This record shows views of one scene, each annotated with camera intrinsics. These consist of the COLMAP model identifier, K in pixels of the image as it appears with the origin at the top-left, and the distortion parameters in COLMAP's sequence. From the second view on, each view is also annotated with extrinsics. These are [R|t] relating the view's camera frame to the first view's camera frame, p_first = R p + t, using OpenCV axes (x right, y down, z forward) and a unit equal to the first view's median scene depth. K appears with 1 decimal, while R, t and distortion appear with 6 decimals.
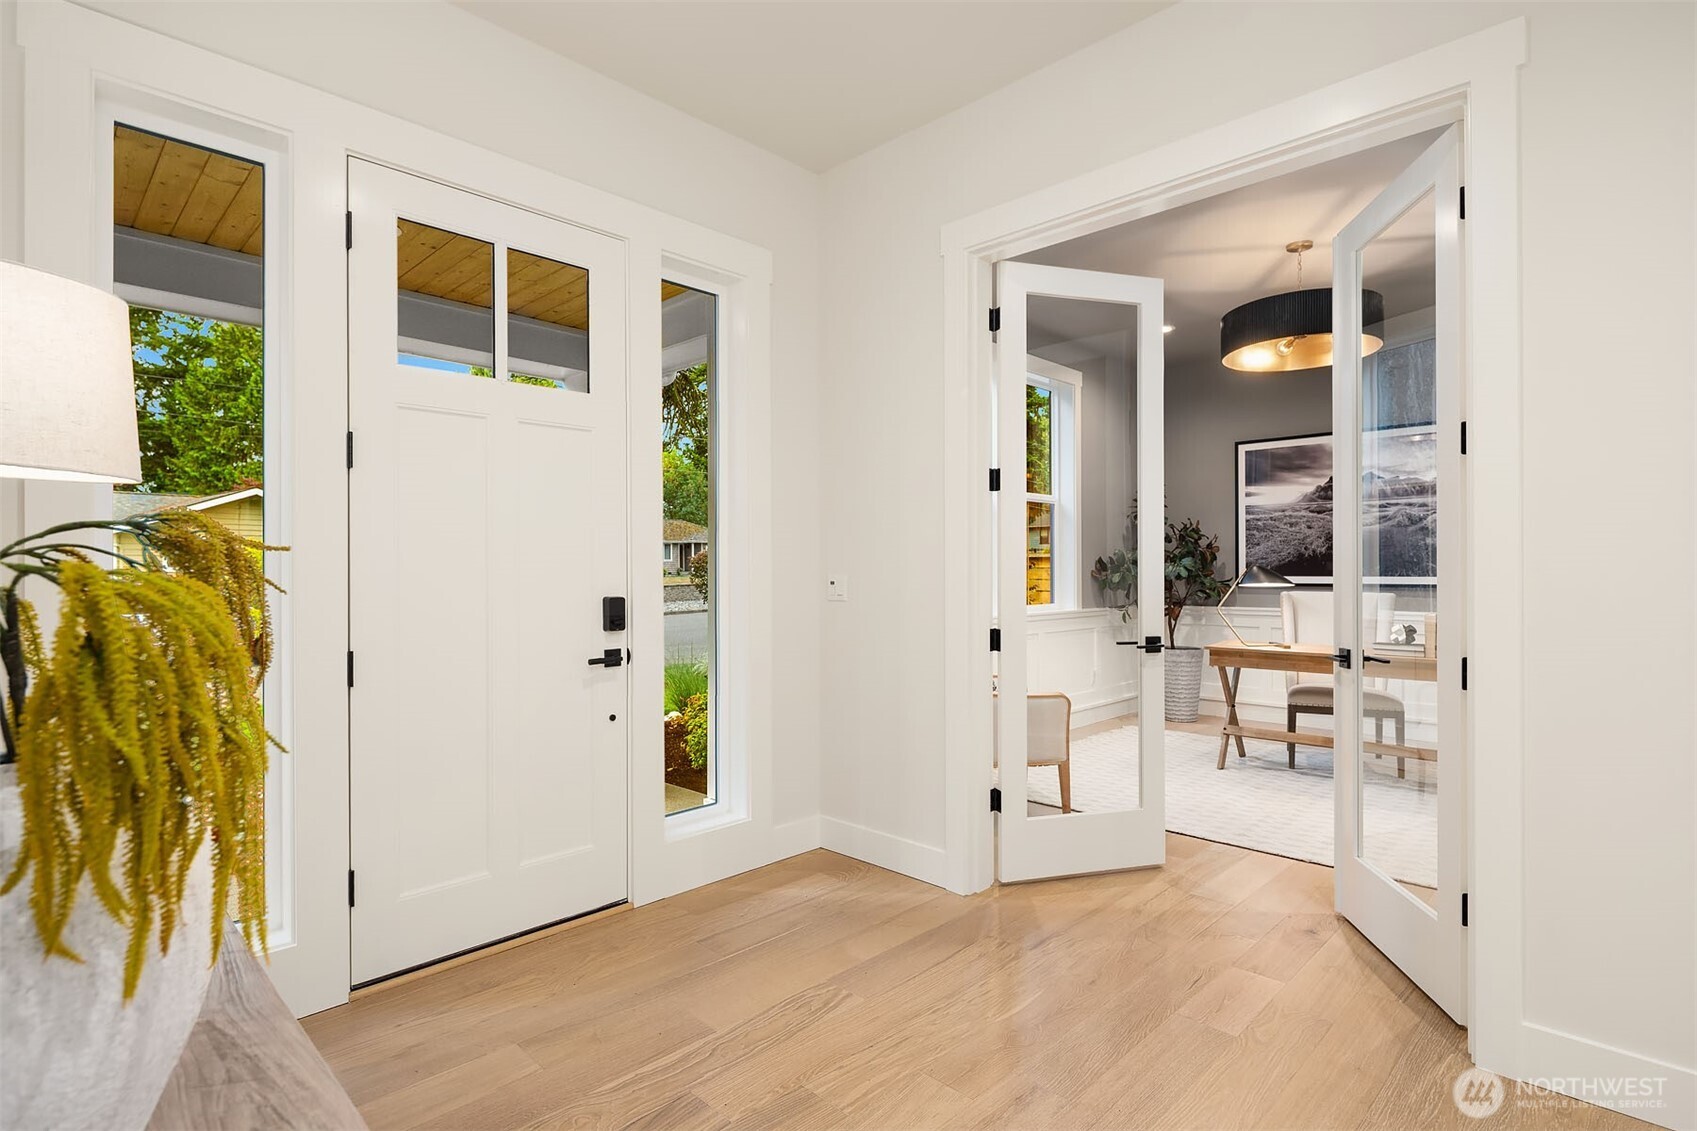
lens RADIAL K [[842.0, 0, 856.0], [0, 842.0, 576.1], [0, 0, 1]] dist [-0.000361, -0.000288]
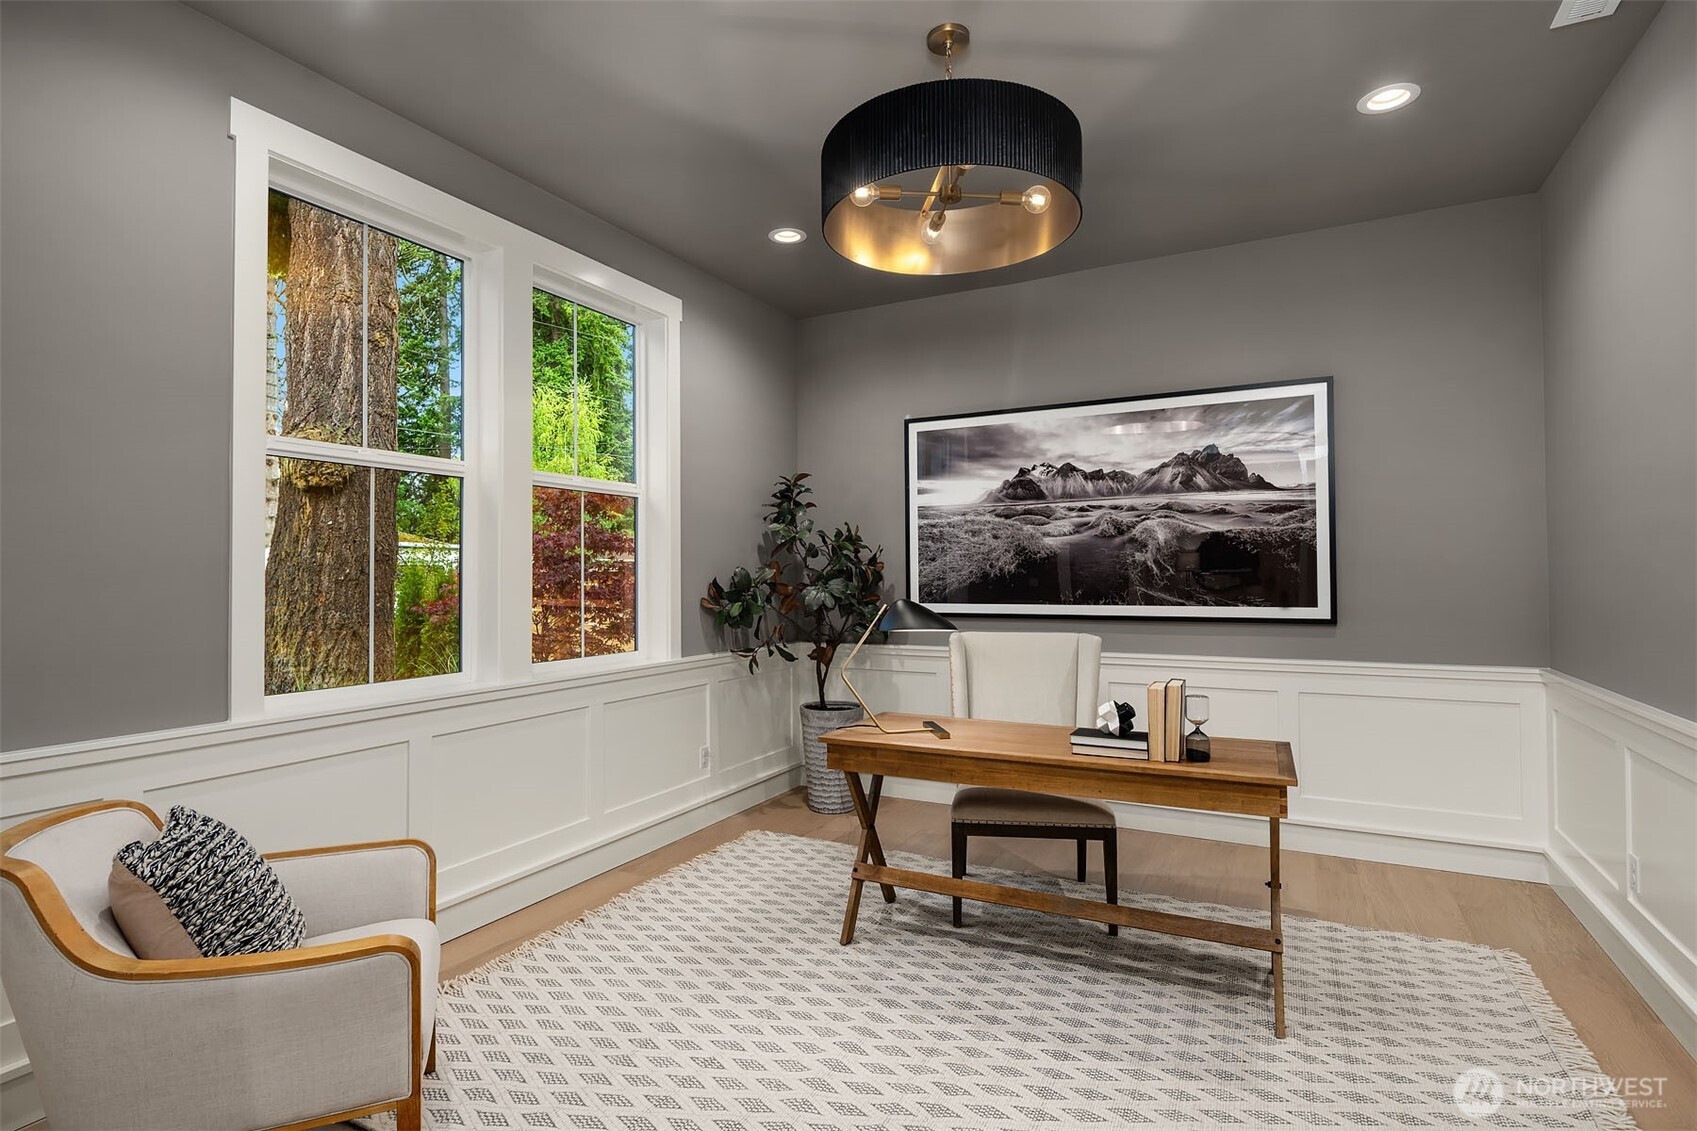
lens RADIAL K [[834.1, 0, 848.5], [0, 834.1, 565.5], [0, 0, 1]] dist [-0.000644, -0.000248]
pose [[0.960047, -0.000076, 0.279839, 0.210574], [0.005000, 0.999845, -0.016885, -0.021320], [-0.279794, 0.017609, 0.959898, 0.336077]]
